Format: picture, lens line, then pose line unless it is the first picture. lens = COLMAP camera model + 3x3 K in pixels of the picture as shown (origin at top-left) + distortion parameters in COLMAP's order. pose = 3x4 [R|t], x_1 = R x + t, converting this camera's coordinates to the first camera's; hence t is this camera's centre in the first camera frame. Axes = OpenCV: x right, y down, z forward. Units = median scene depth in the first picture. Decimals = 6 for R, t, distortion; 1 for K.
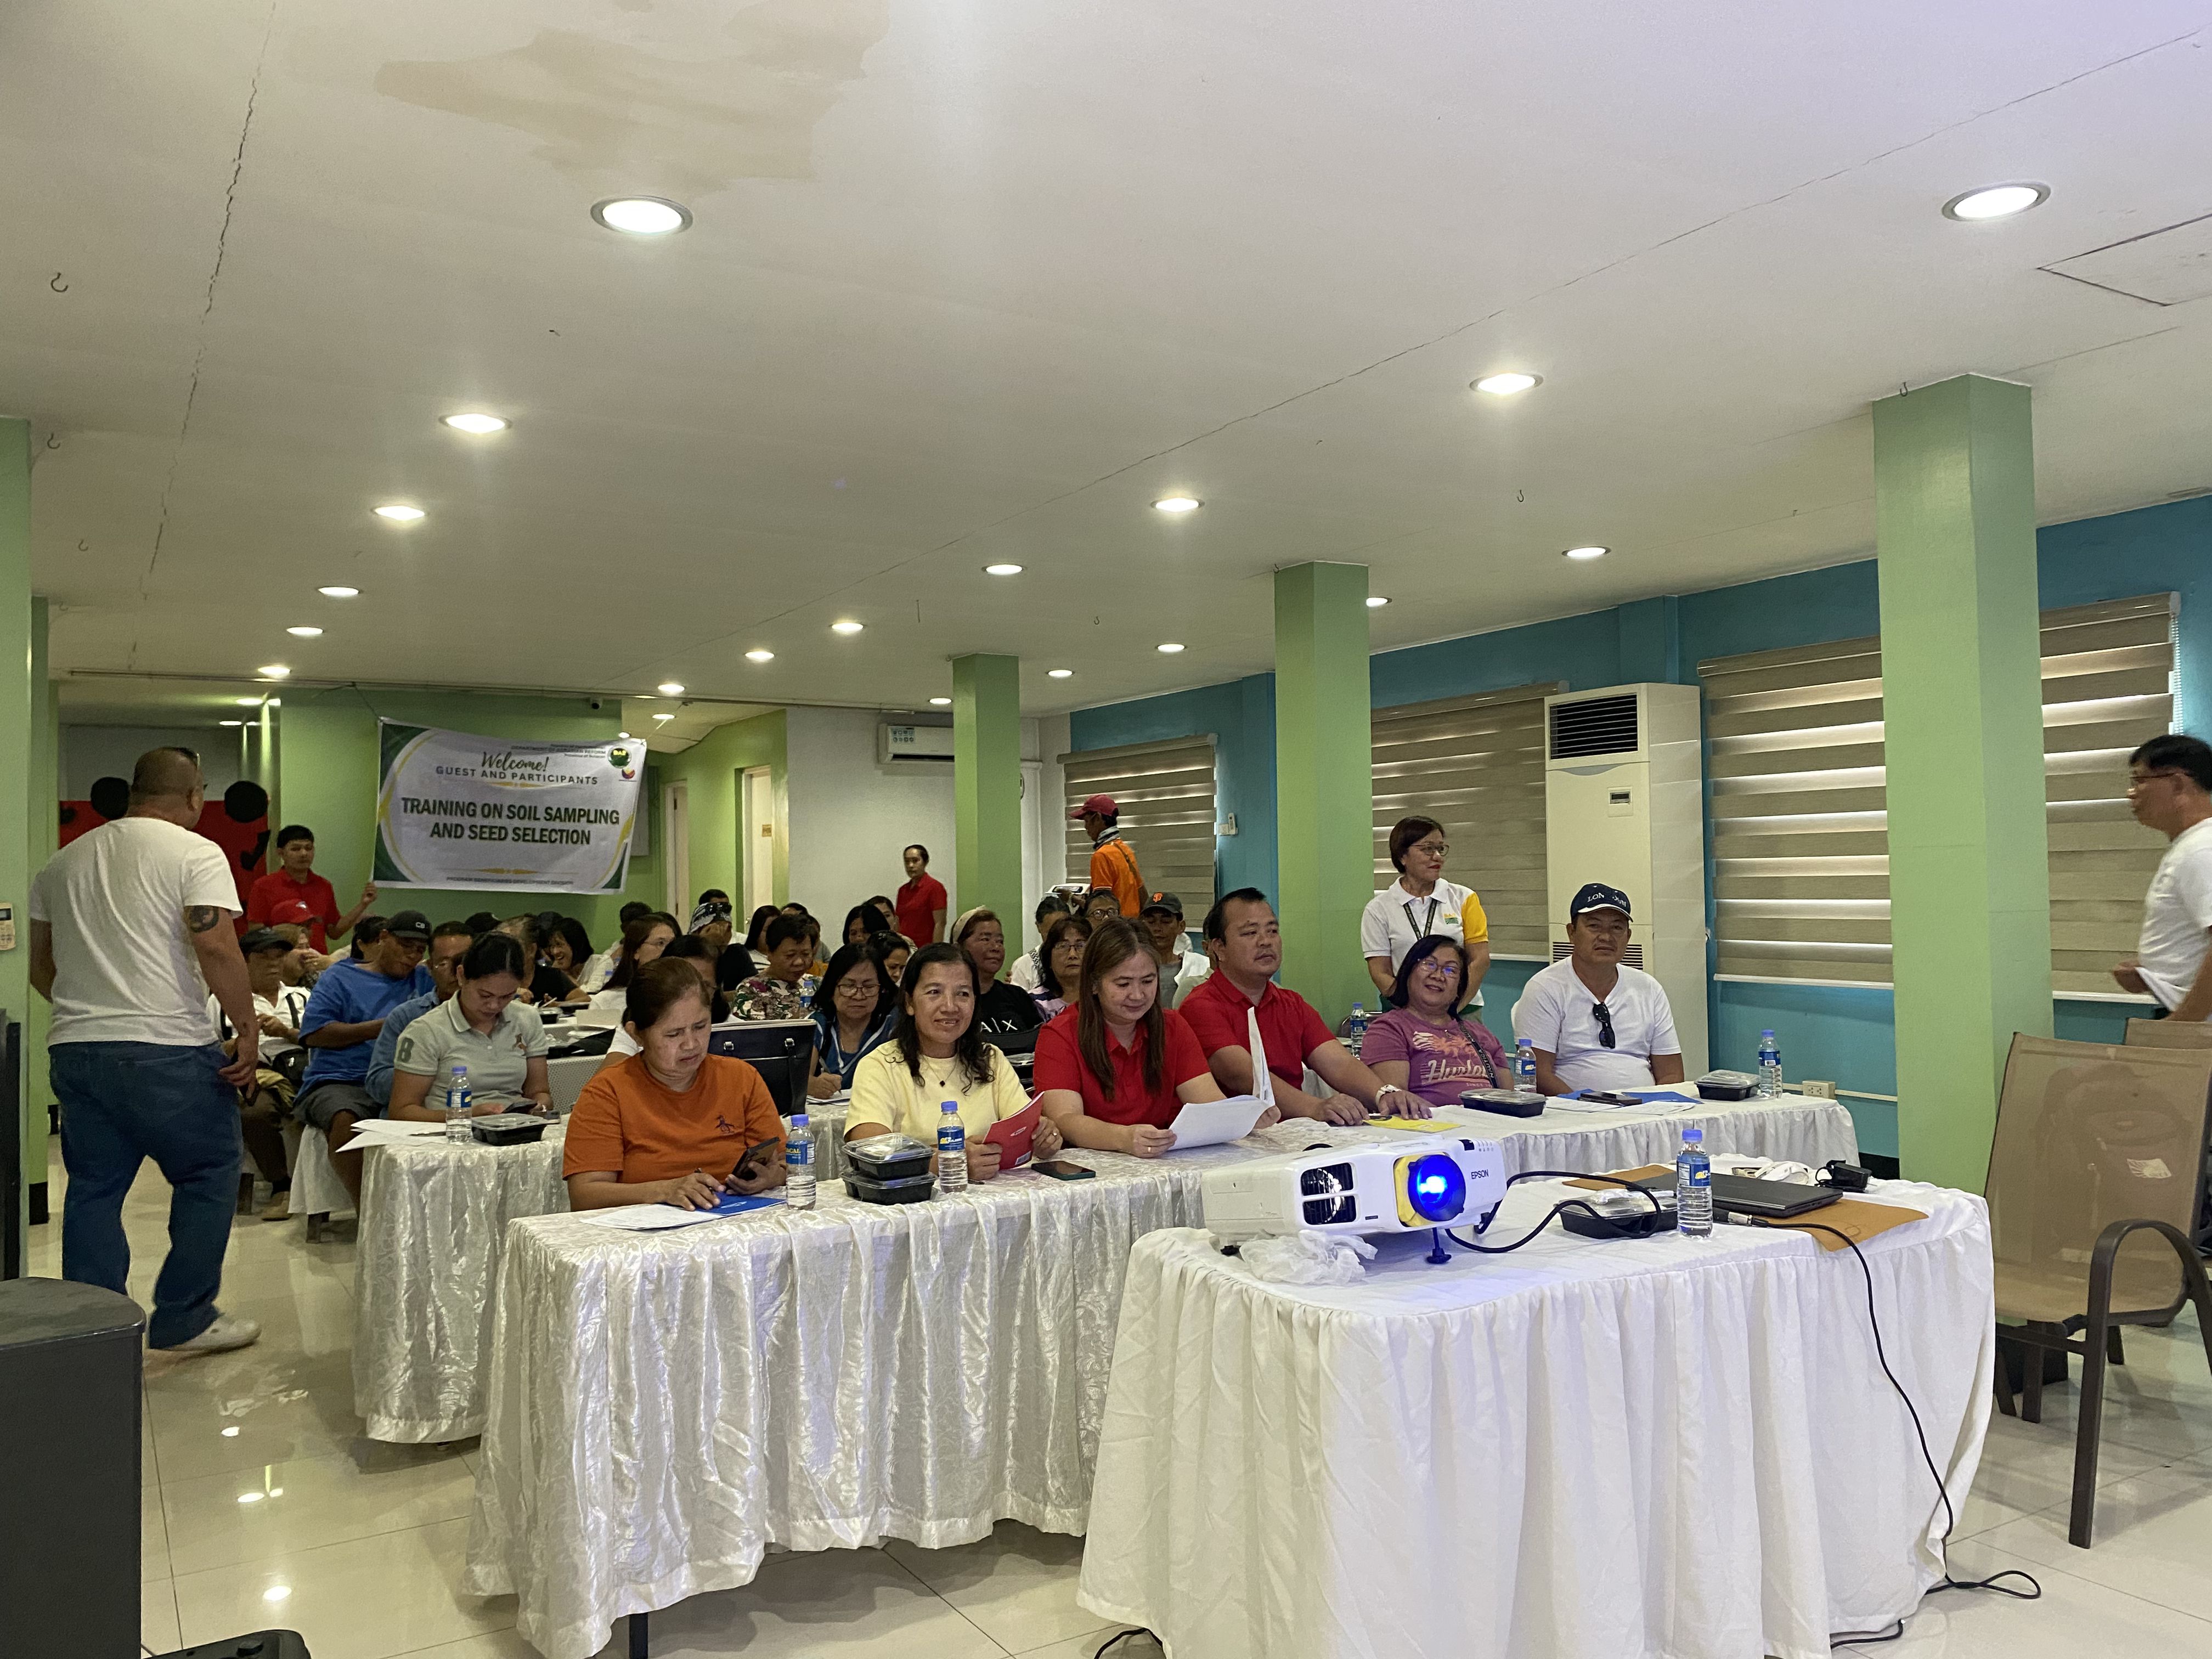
lens RADIAL K [[1652.4, 0, 1093.3], [0, 1652.4, 832.7], [0, 0, 1]] dist [0.034675, -0.031130]
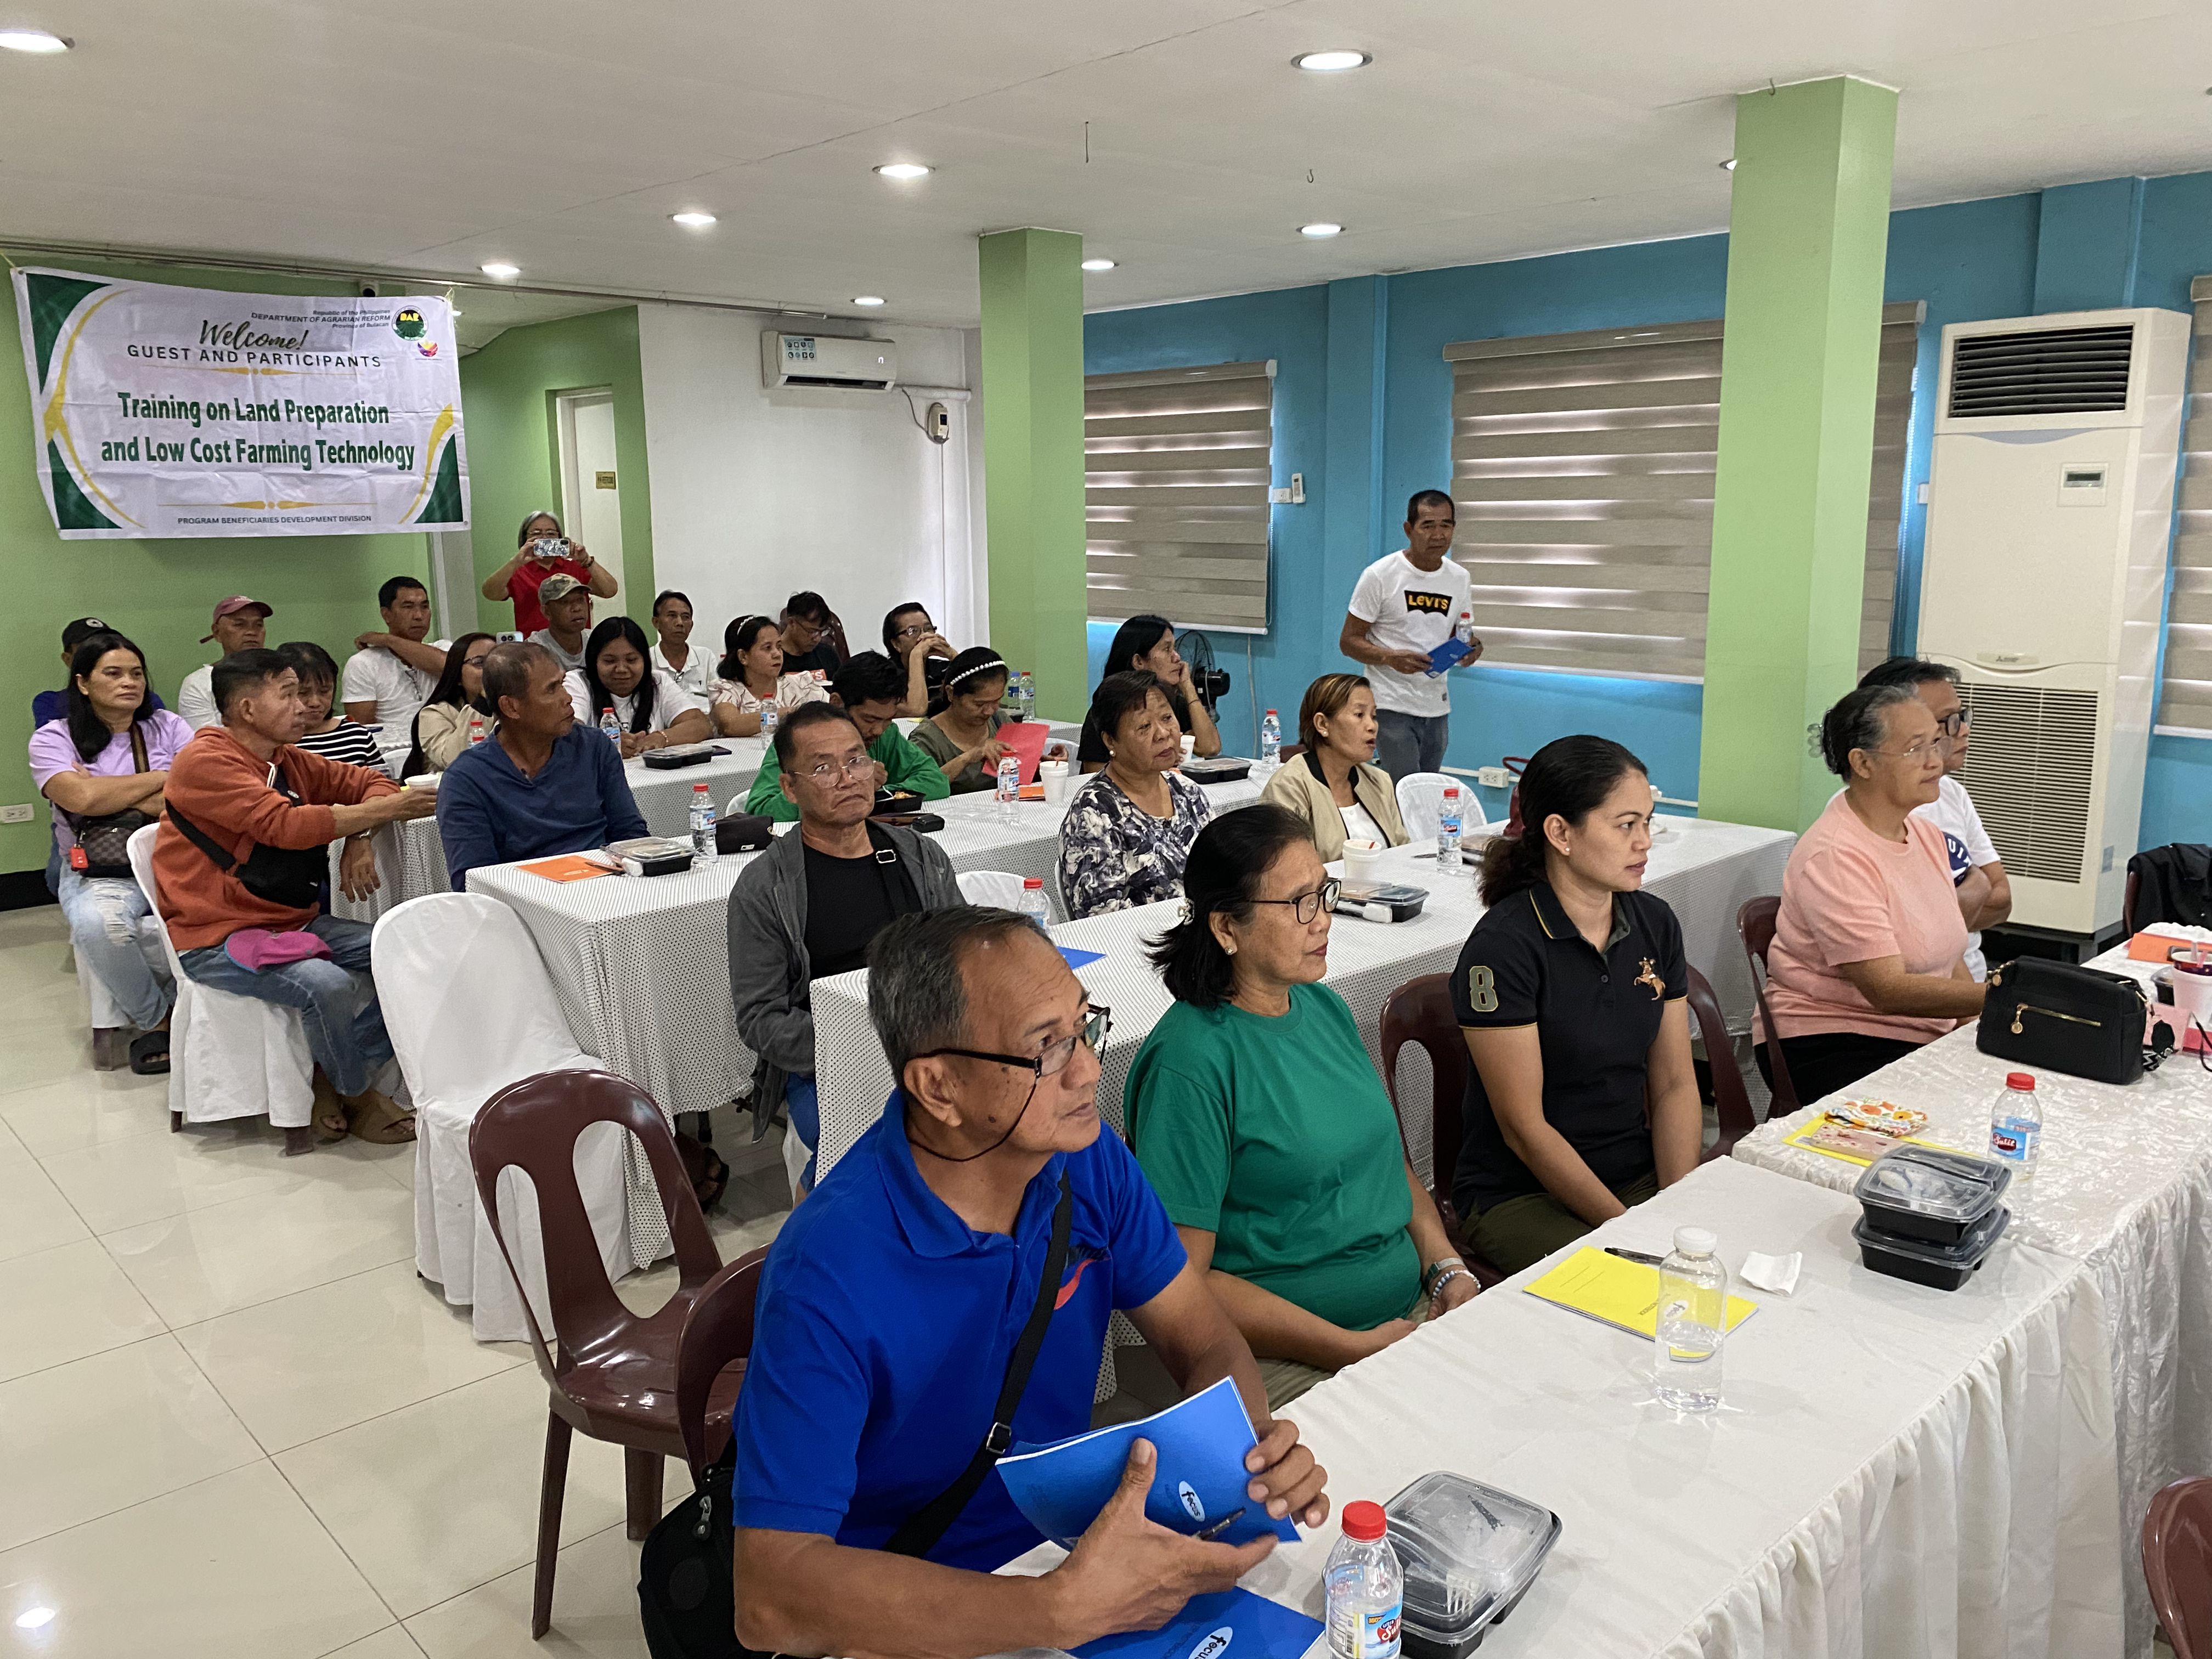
lens RADIAL K [[1652.4, 0, 1127.1], [0, 1652.4, 836.9], [0, 0, 1]] dist [0.034675, -0.031130]
pose [[0.976582, -0.031573, 0.212814, -0.215937], [-0.016553, 0.975214, 0.220642, -0.021281], [-0.214506, -0.218998, 0.951855, 0.370178]]
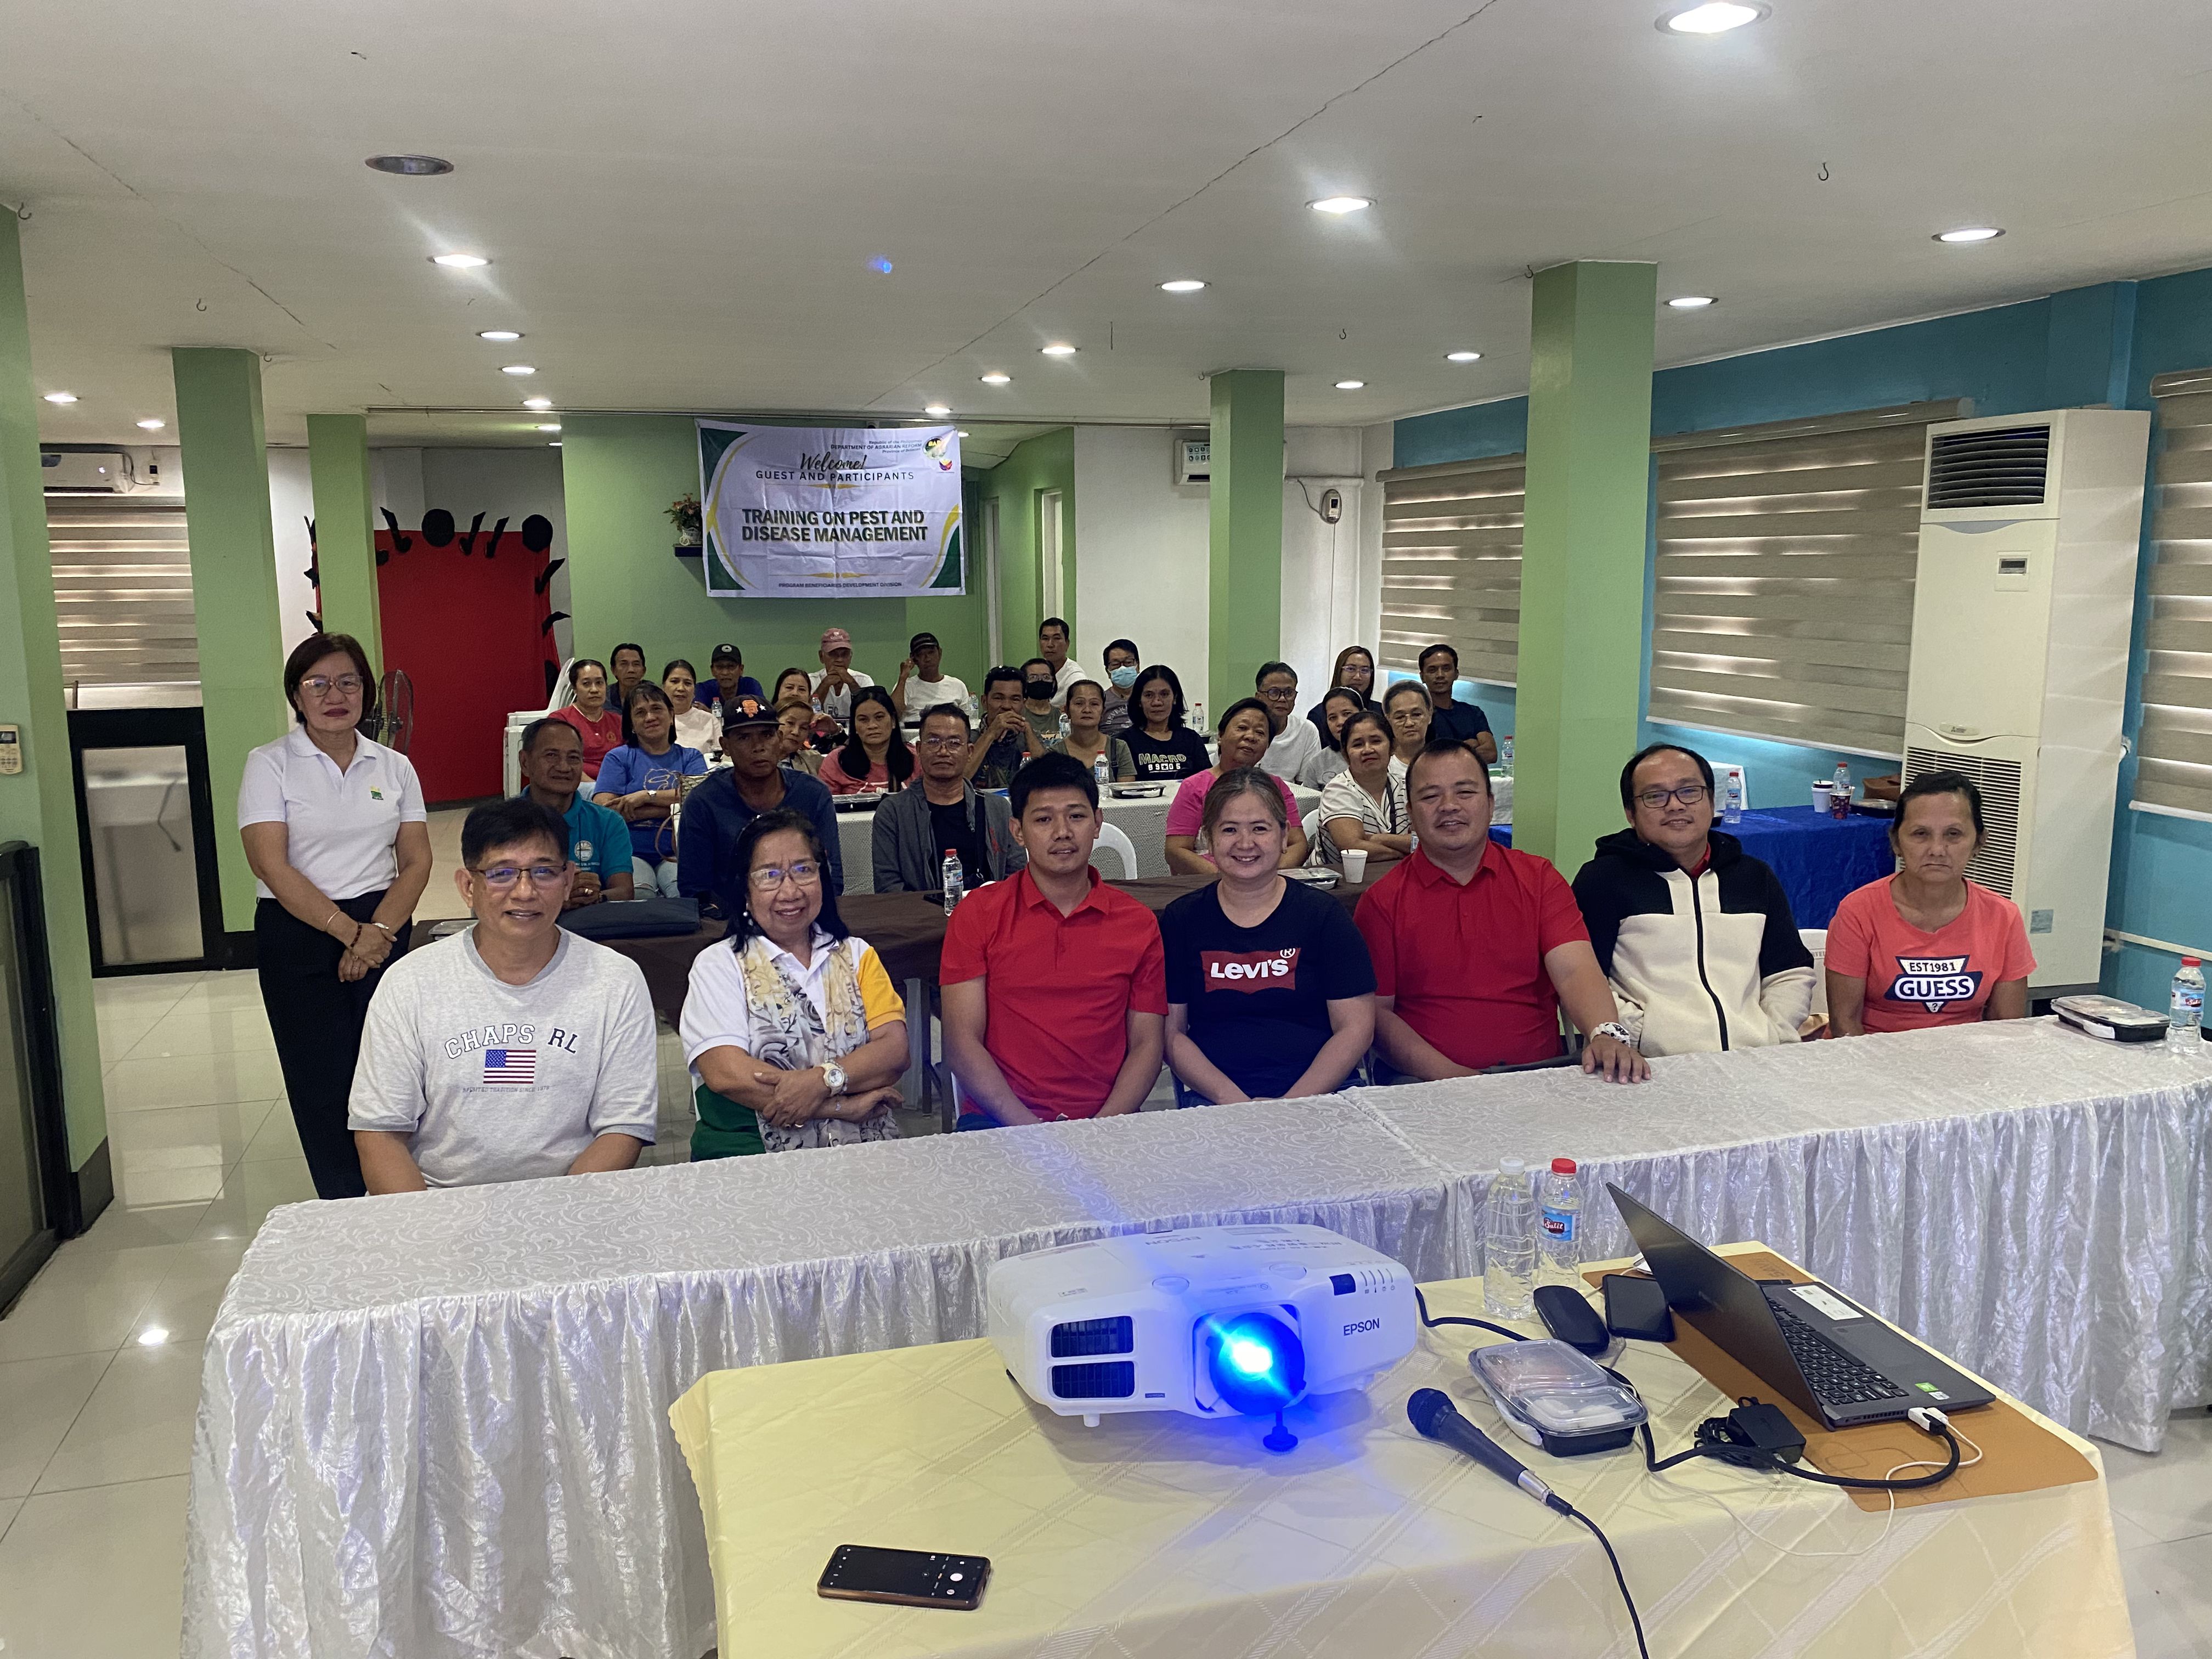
lens RADIAL K [[1652.4, 0, 1072.7], [0, 1652.4, 826.9], [0, 0, 1]] dist [0.034675, -0.031130]
pose [[0.961890, 0.050335, -0.268763, 0.111593], [0.001250, 0.982091, 0.188403, -0.045415], [0.273433, -0.181559, 0.944601, 0.143190]]
